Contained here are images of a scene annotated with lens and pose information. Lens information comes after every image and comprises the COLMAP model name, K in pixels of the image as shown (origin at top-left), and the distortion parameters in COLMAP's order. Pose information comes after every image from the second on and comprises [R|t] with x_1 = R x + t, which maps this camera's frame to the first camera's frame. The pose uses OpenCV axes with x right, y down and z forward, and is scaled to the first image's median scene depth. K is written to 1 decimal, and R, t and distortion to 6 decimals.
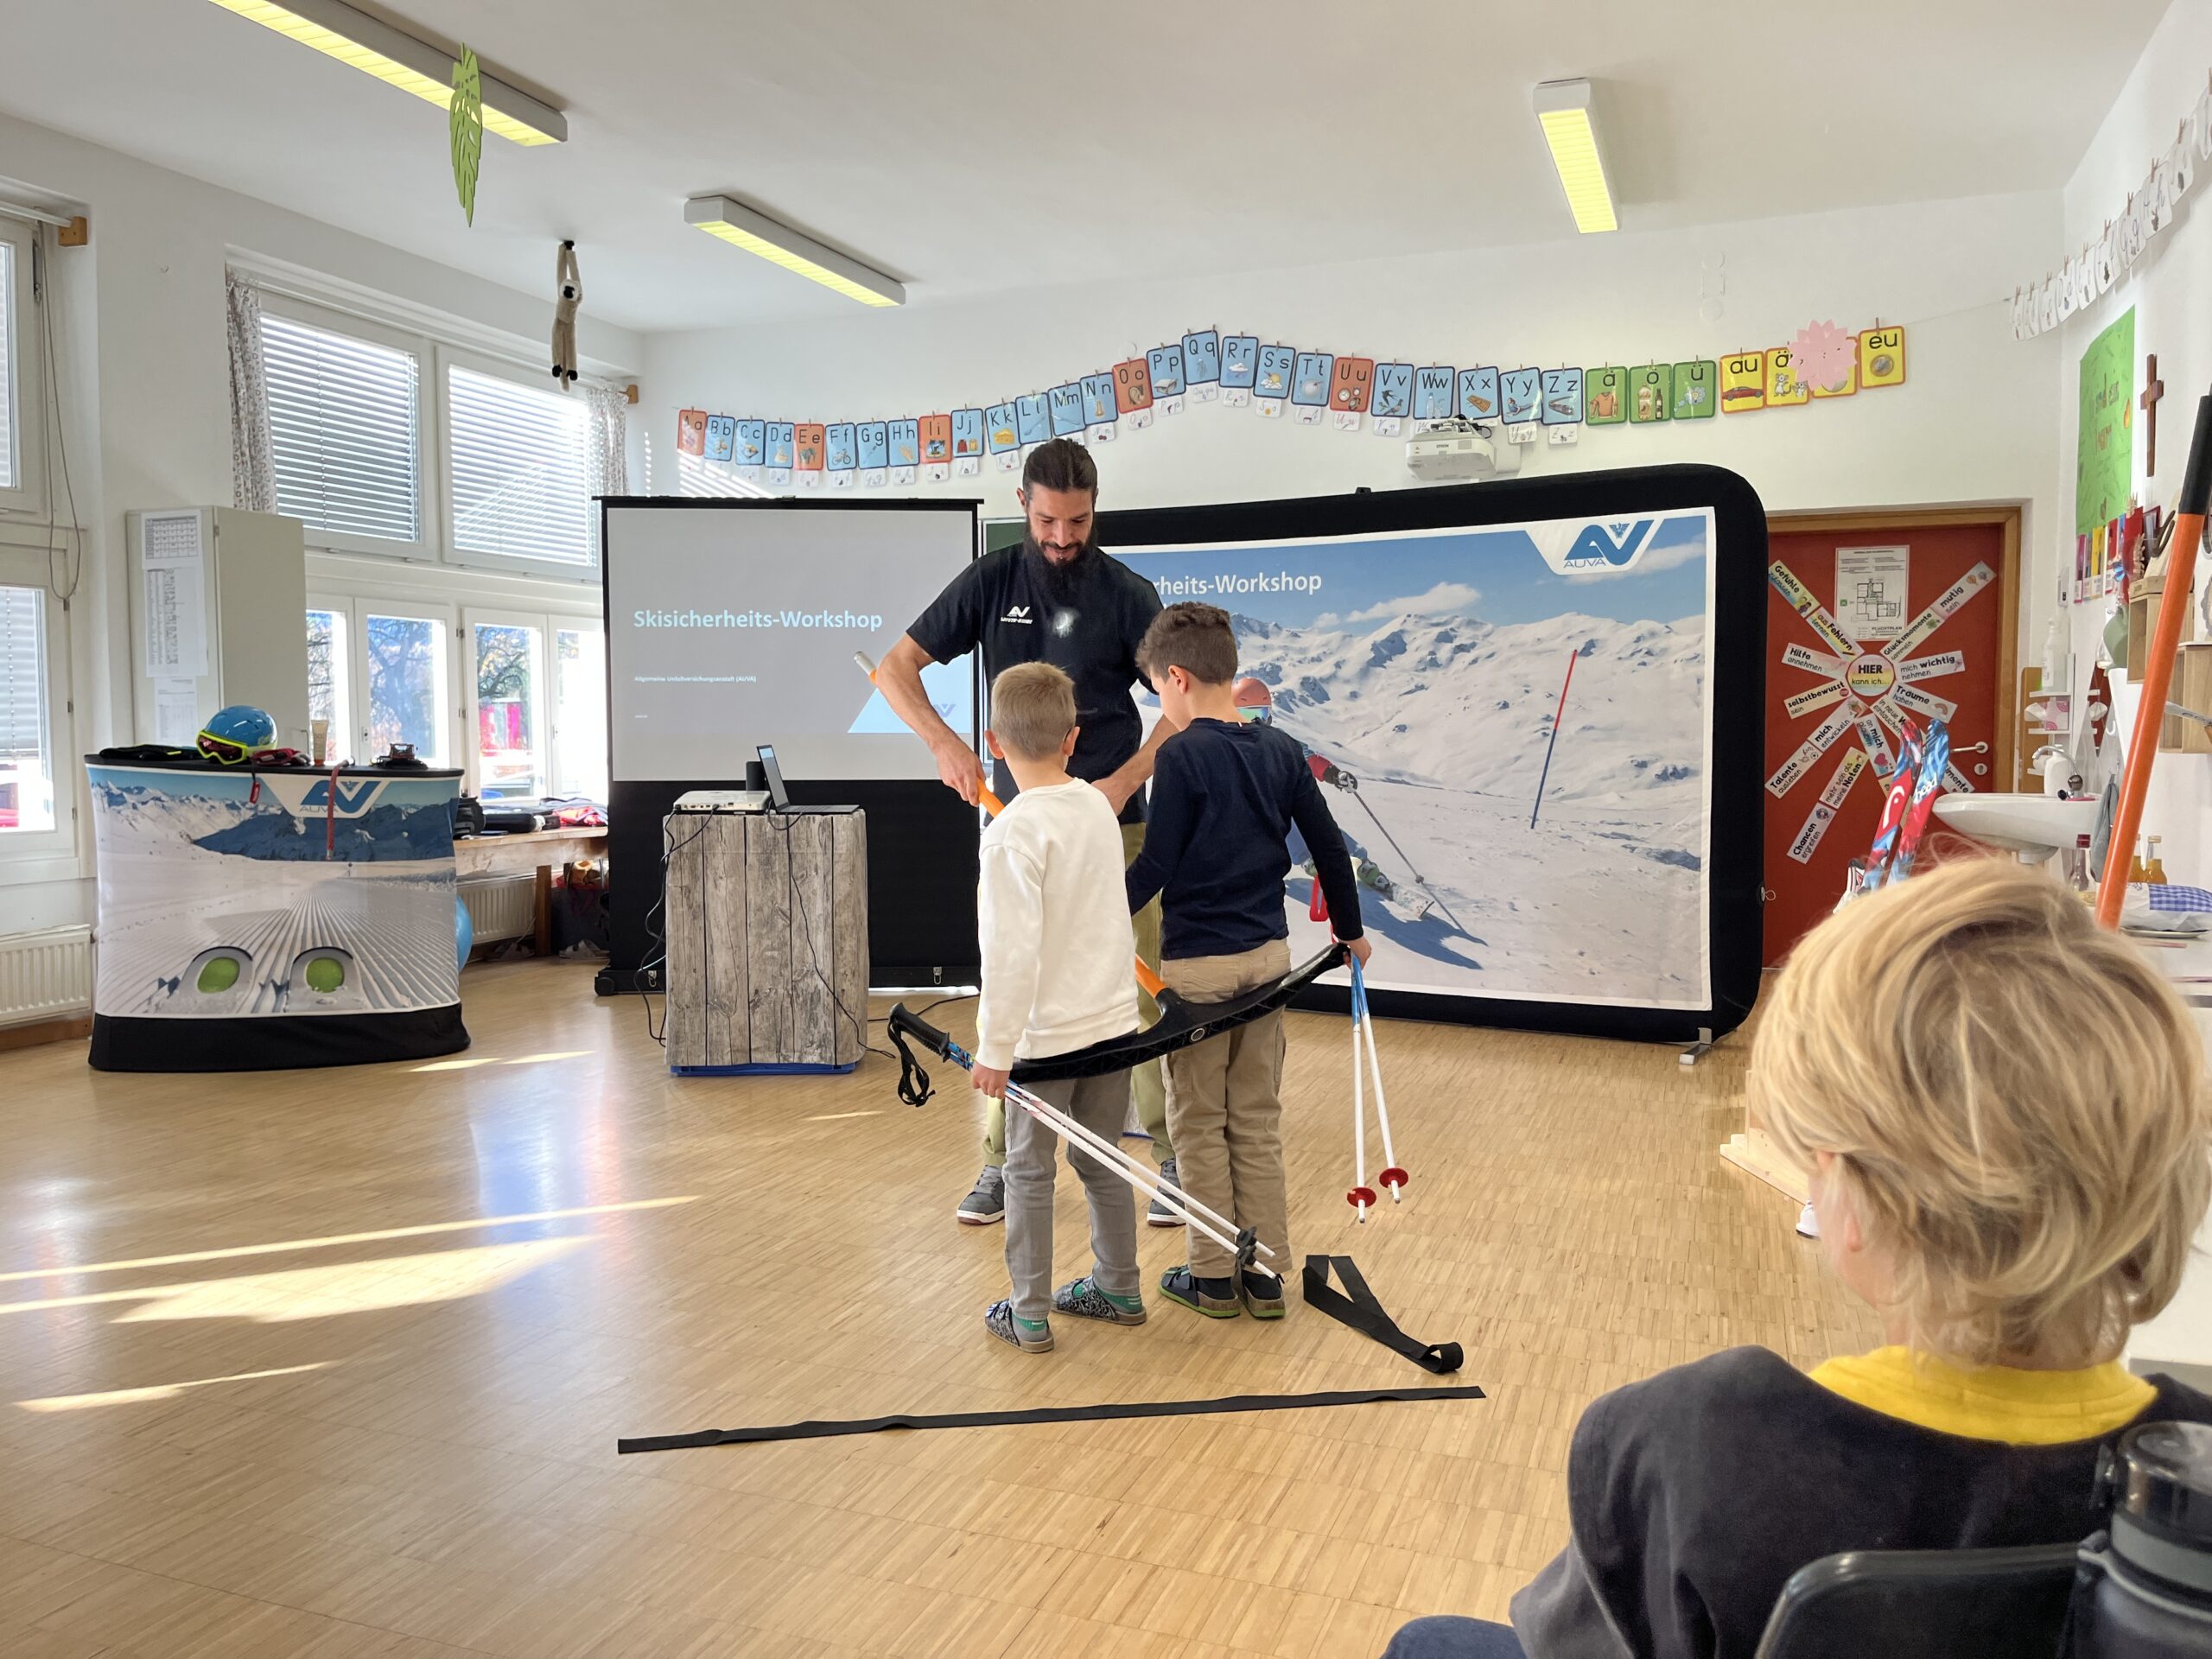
lens RADIAL K [[1655.5, 0, 1124.6], [0, 1655.5, 787.7], [0, 0, 1]] dist [0.051379, -0.072809]
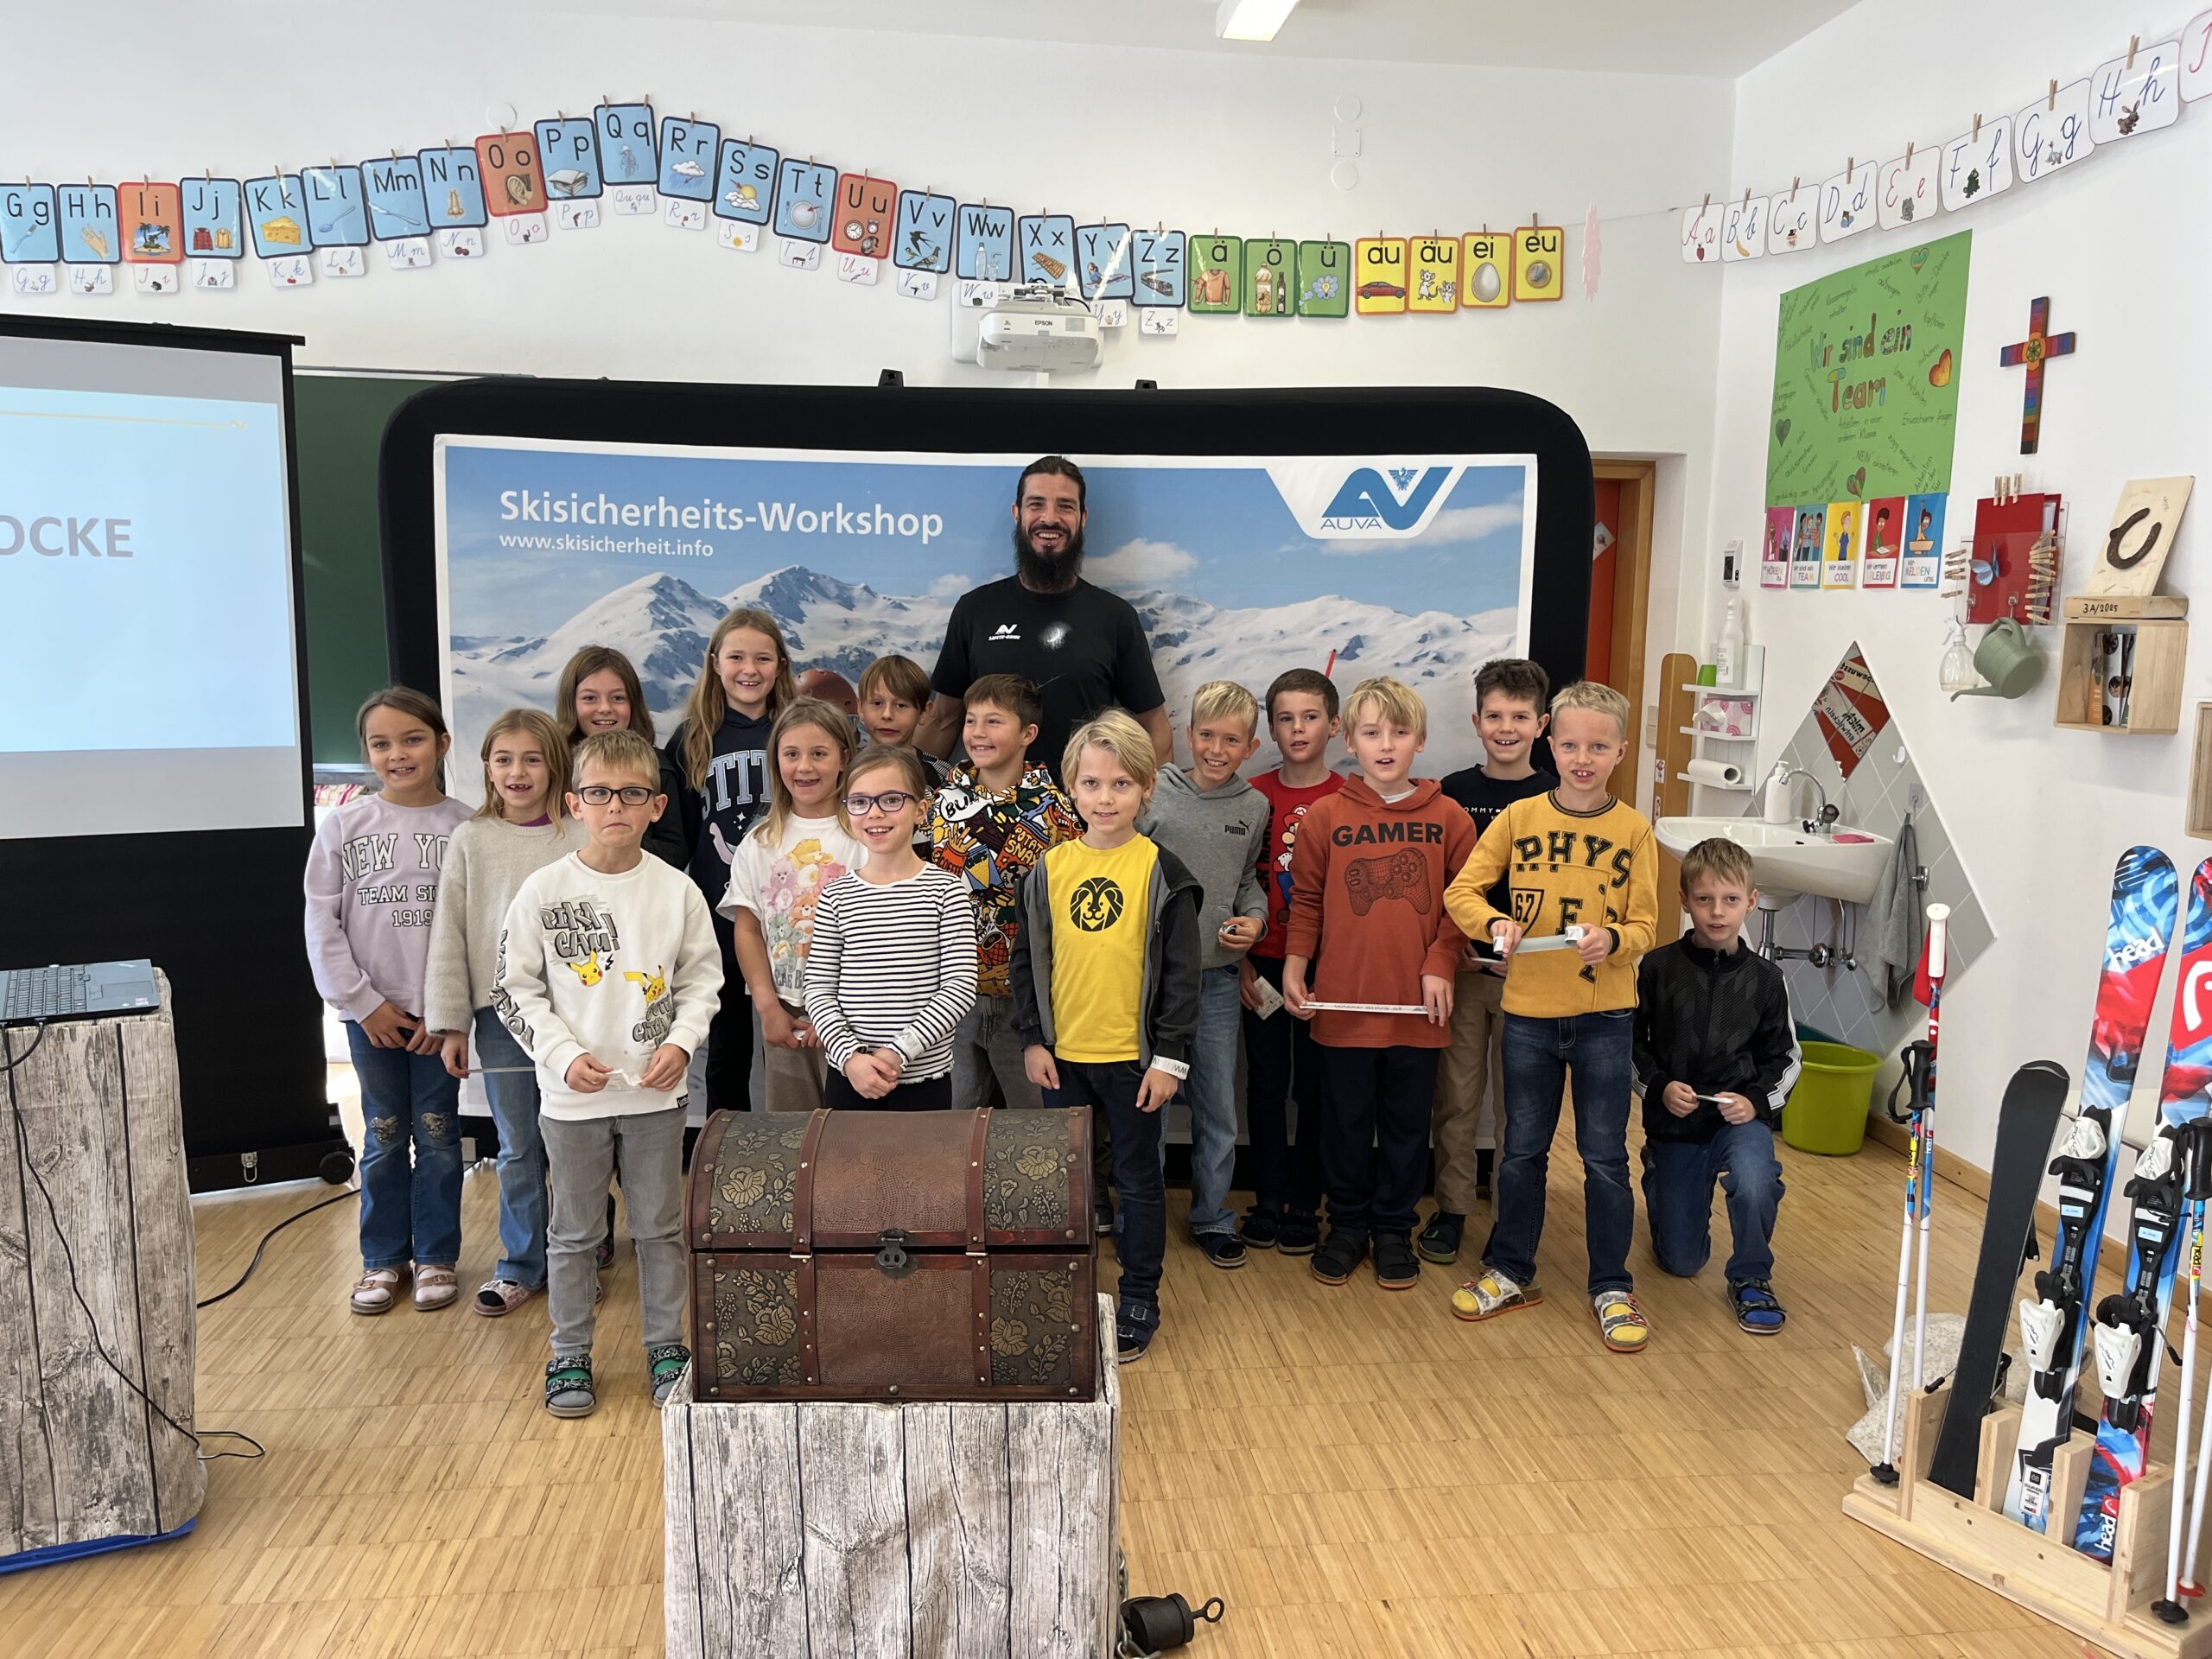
lens RADIAL K [[1655.5, 0, 1119.2], [0, 1655.5, 828.9], [0, 0, 1]] dist [0.051379, -0.072809]
pose [[0.893839, -0.039635, 0.446633, -0.099854], [-0.004046, 0.995332, 0.096426, -0.062267], [-0.448370, -0.087997, 0.889506, 0.349300]]
